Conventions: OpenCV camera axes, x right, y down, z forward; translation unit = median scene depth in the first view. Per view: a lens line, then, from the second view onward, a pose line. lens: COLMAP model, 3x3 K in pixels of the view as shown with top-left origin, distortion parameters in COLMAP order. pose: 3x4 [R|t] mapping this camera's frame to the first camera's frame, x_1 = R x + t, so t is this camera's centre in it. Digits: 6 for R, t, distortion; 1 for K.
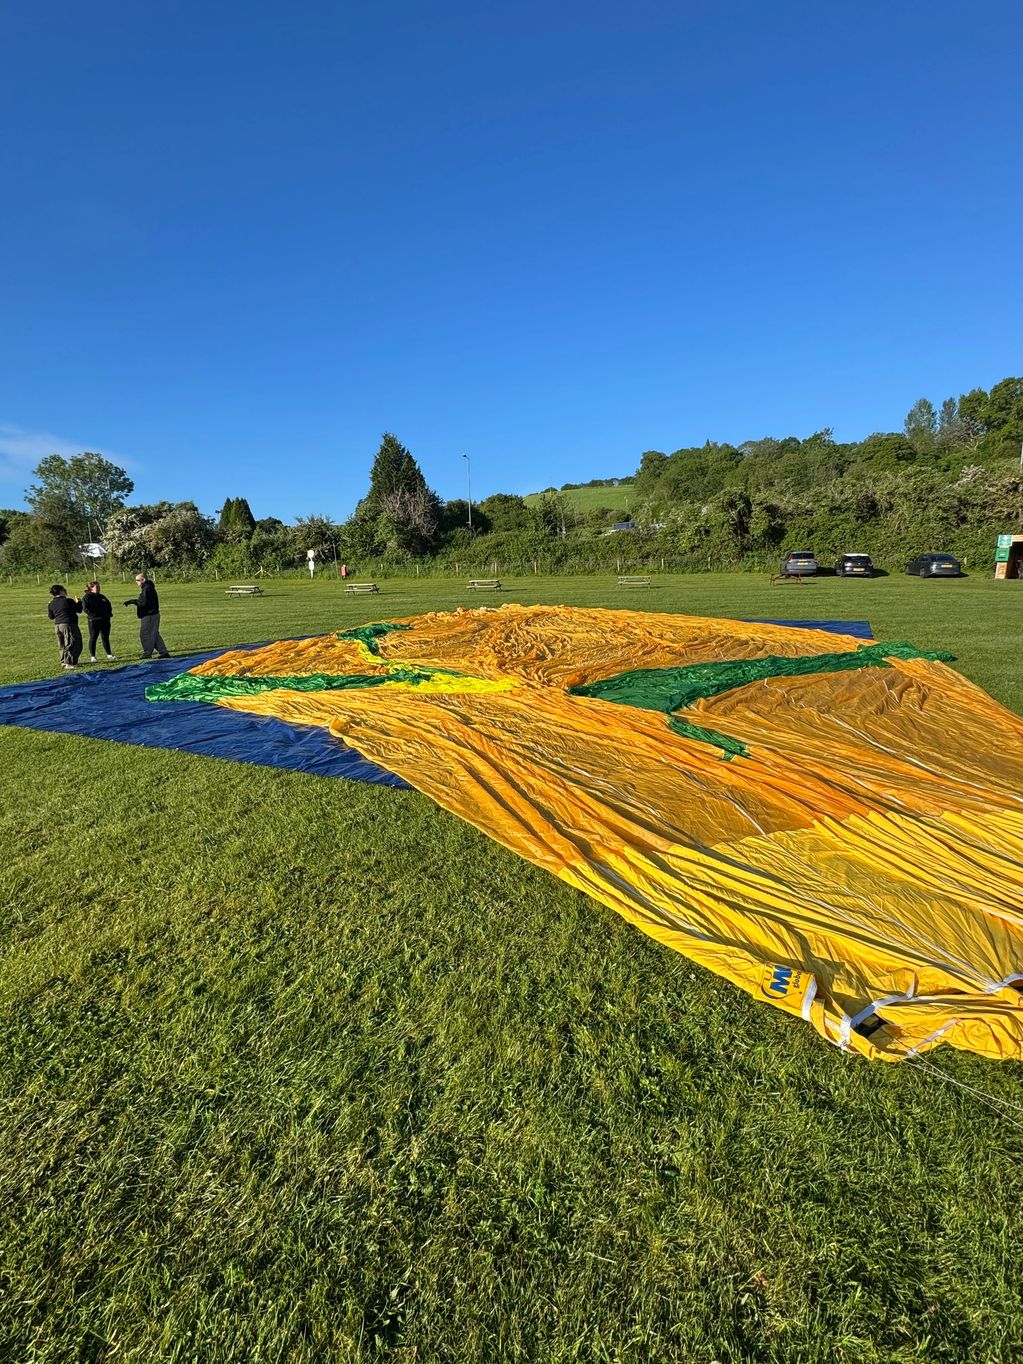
lens RADIAL K [[645.7, 0, 491.9], [0, 645.7, 679.0], [0, 0, 1]] dist [0.000752, 0.000173]
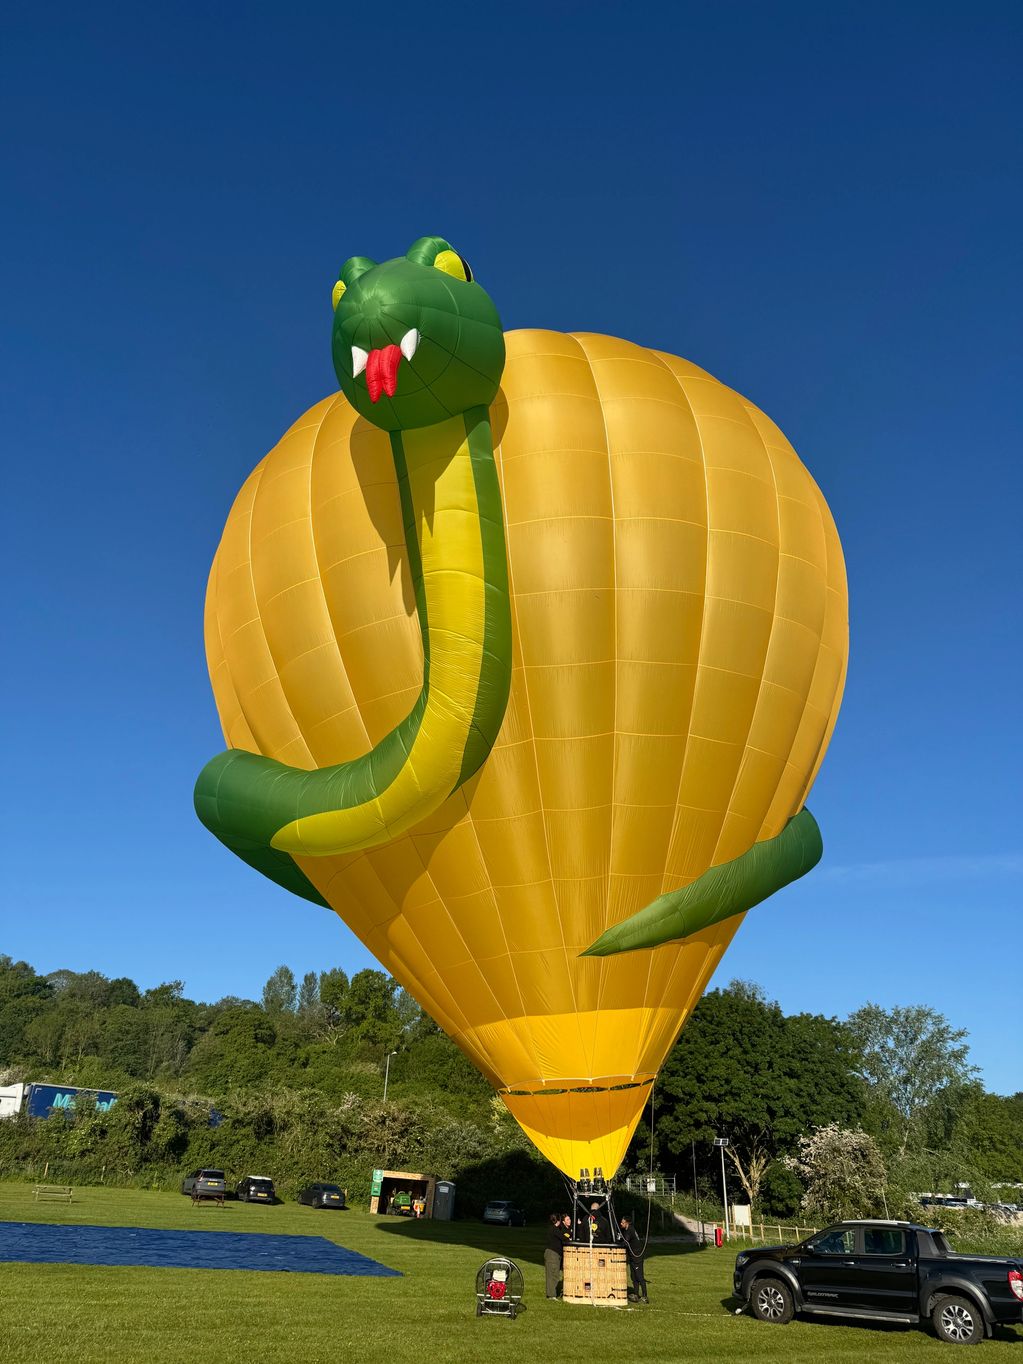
lens RADIAL K [[998.6, 0, 511.5], [0, 998.6, 682.0], [0, 0, 1]] dist [0.001735, 0.000269]
pose [[0.690587, 0.384070, 0.612846, -0.344442], [0.050965, 0.819402, -0.570949, 0.067759], [-0.721451, 0.425523, 0.546295, -0.376706]]
